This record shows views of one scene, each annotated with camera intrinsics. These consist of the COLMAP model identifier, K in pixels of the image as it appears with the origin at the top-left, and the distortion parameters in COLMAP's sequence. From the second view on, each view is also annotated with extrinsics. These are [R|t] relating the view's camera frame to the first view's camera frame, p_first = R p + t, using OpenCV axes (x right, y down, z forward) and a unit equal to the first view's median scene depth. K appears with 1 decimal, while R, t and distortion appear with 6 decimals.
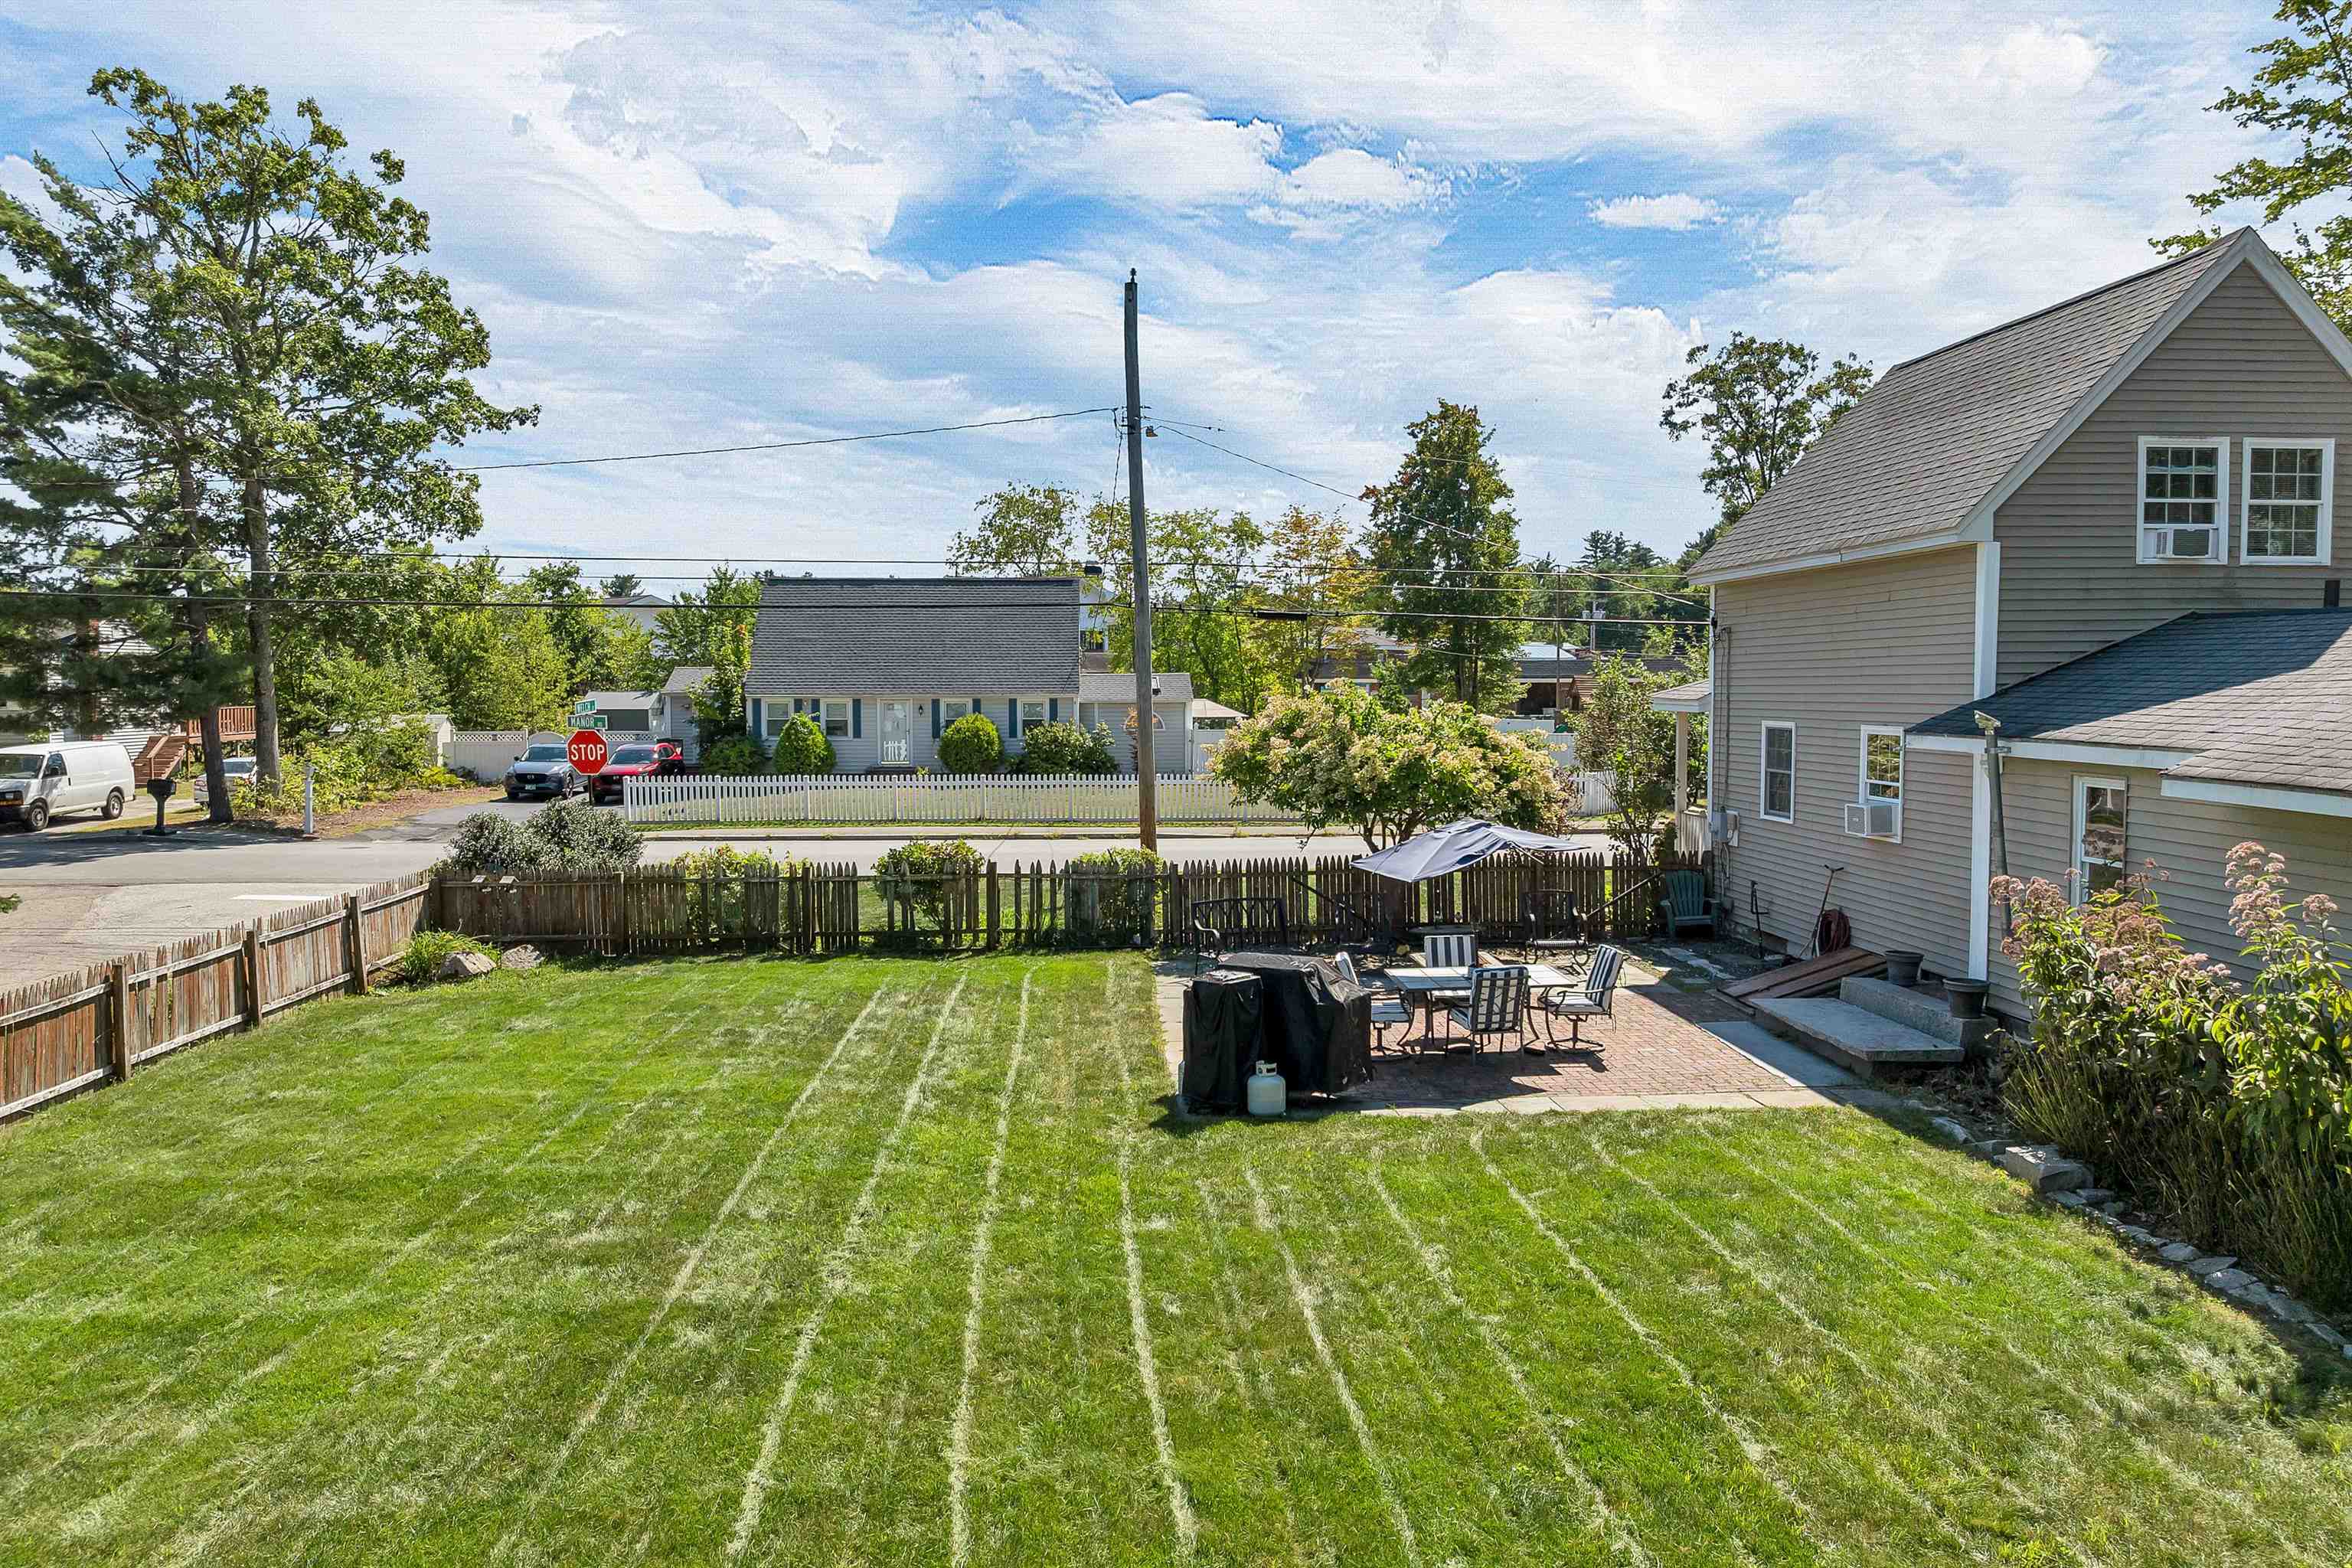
lens RADIAL K [[1695.3, 0, 1179.7], [0, 1695.3, 783.4], [0, 0, 1]] dist [-0.048019, 0.025653]
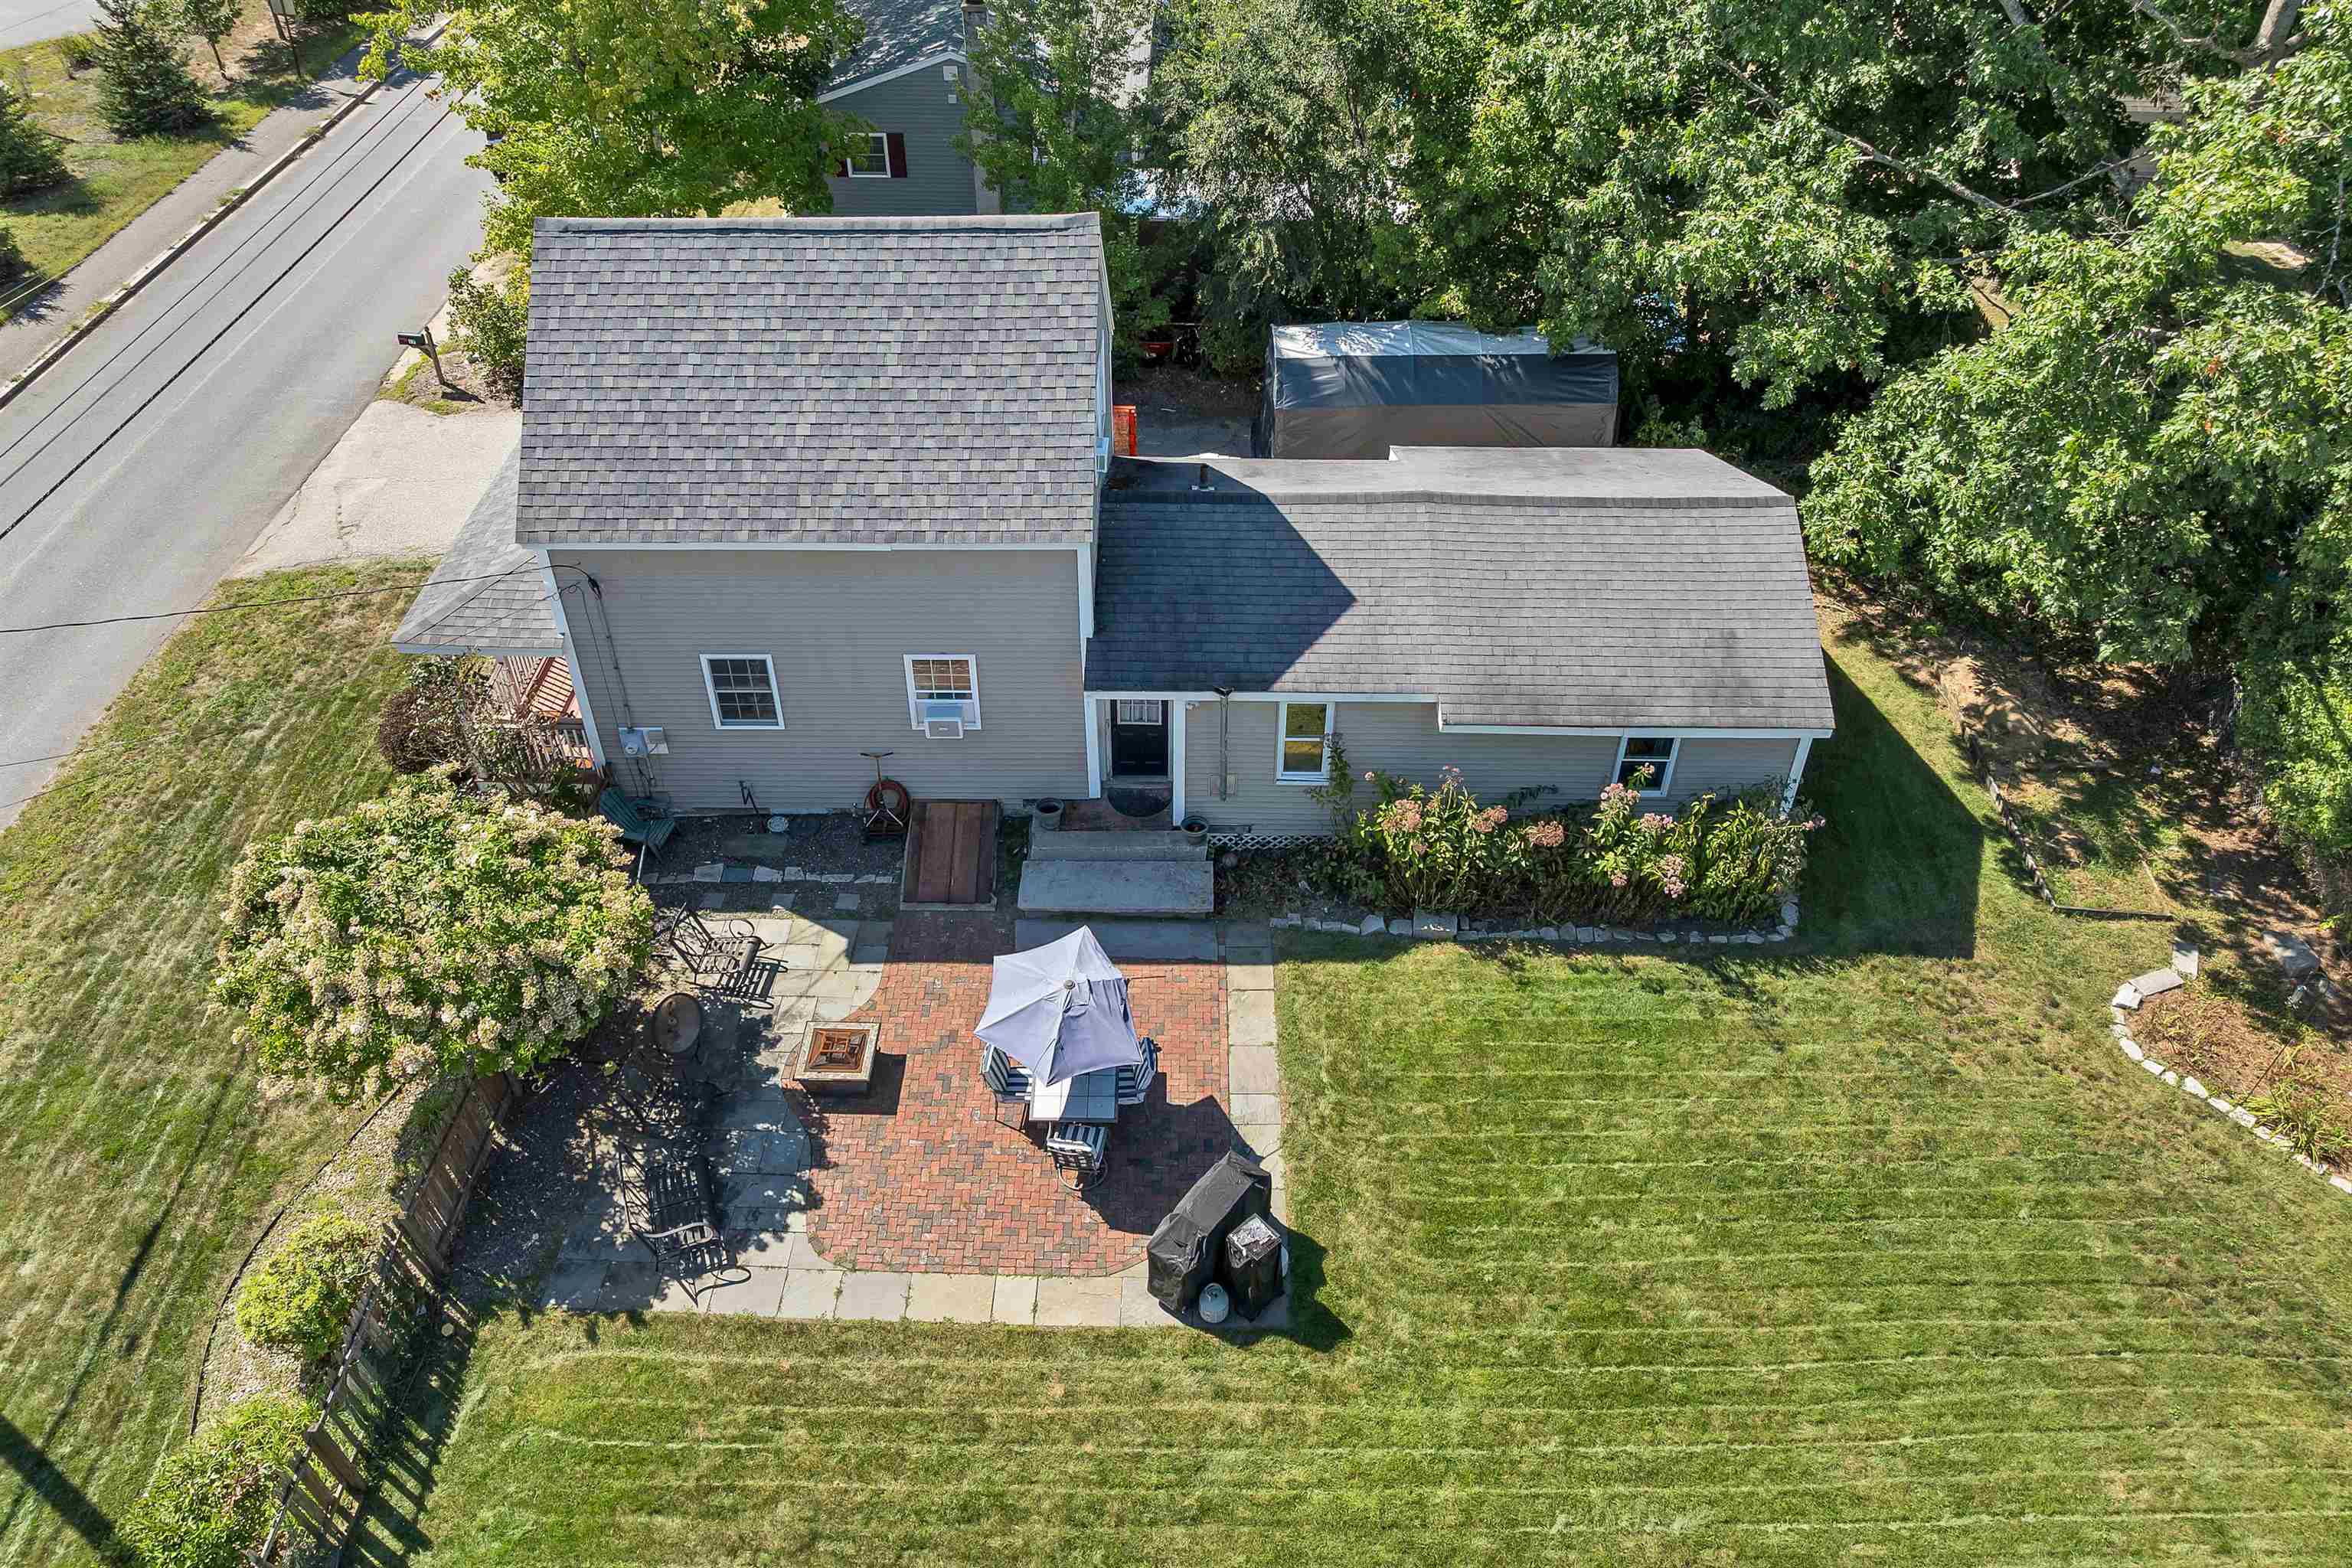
lens RADIAL K [[1695.3, 0, 1179.7], [0, 1695.3, 783.4], [0, 0, 1]] dist [-0.048019, 0.025653]
pose [[0.078456, -0.645028, 0.760121, -0.504649], [0.057095, 0.764127, 0.642534, -0.673991], [-0.995281, -0.007012, 0.096778, 0.657769]]
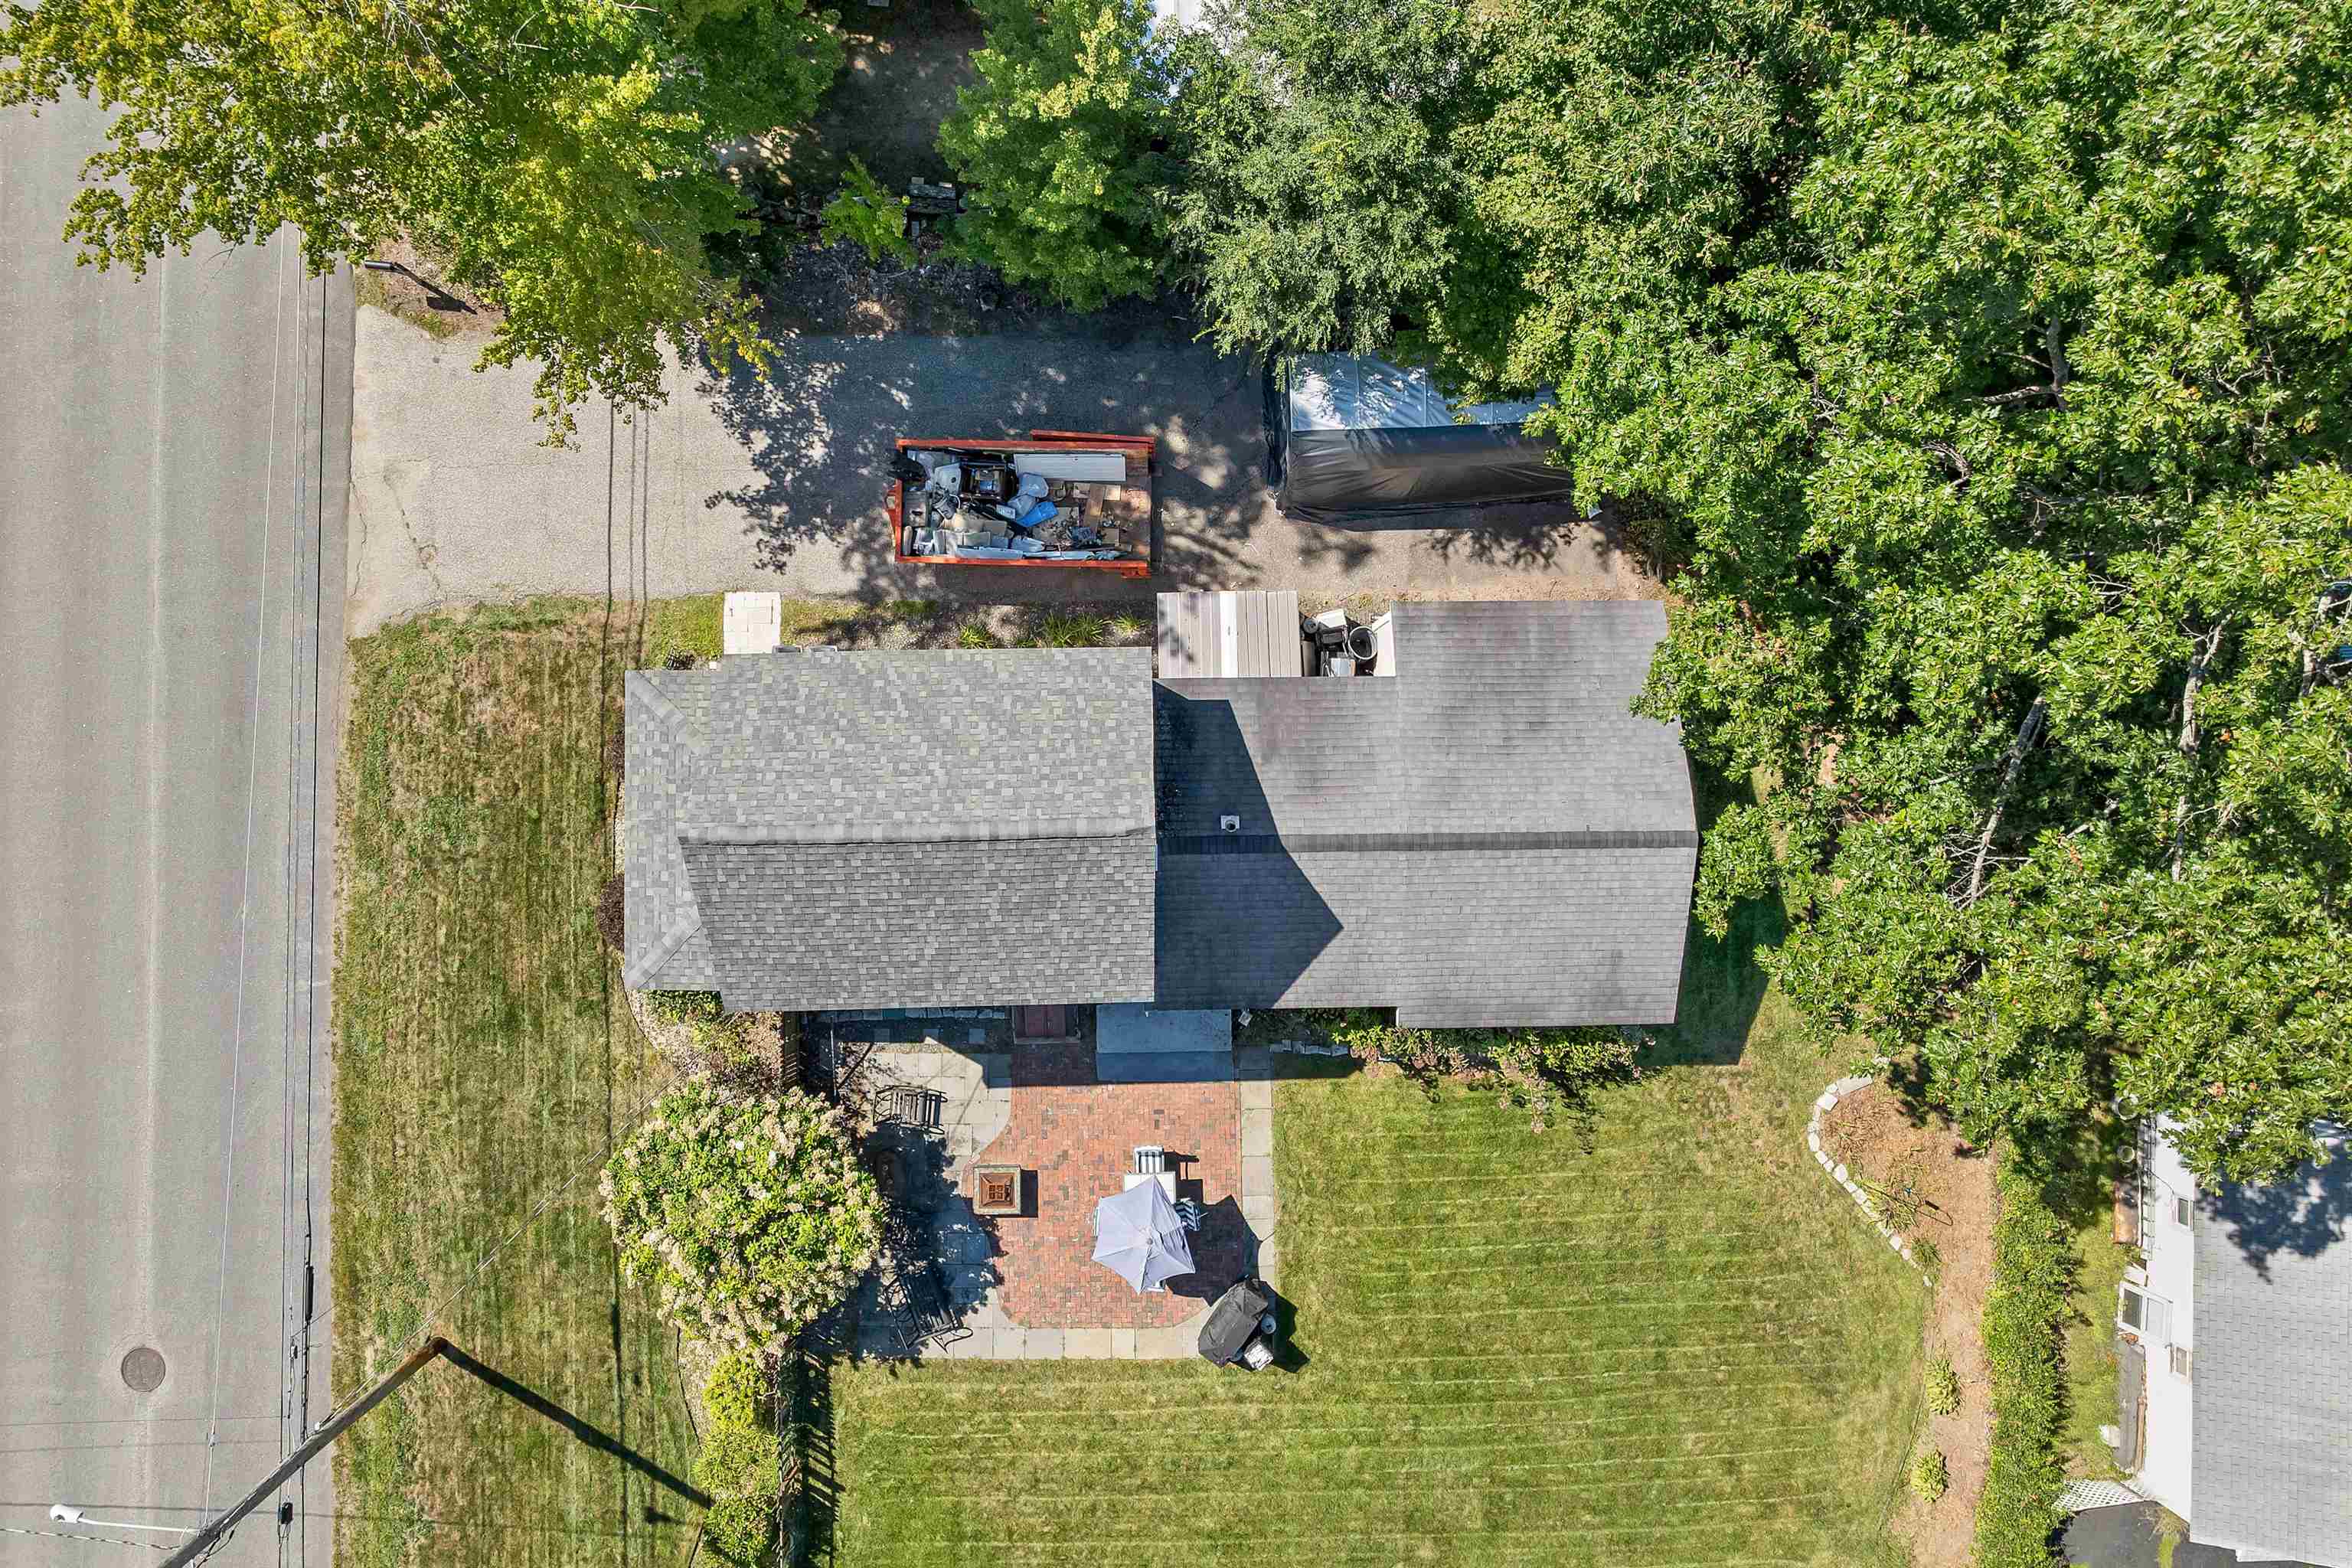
lens RADIAL K [[1698.5, 0, 1182.7], [0, 1698.5, 772.7], [0, 0, 1]] dist [-0.037269, 0.003210]
pose [[0.055645, -0.998343, 0.014677, 0.545278], [0.033308, 0.016548, 0.999308, -1.539839], [-0.997895, -0.055118, 0.034174, 0.750671]]
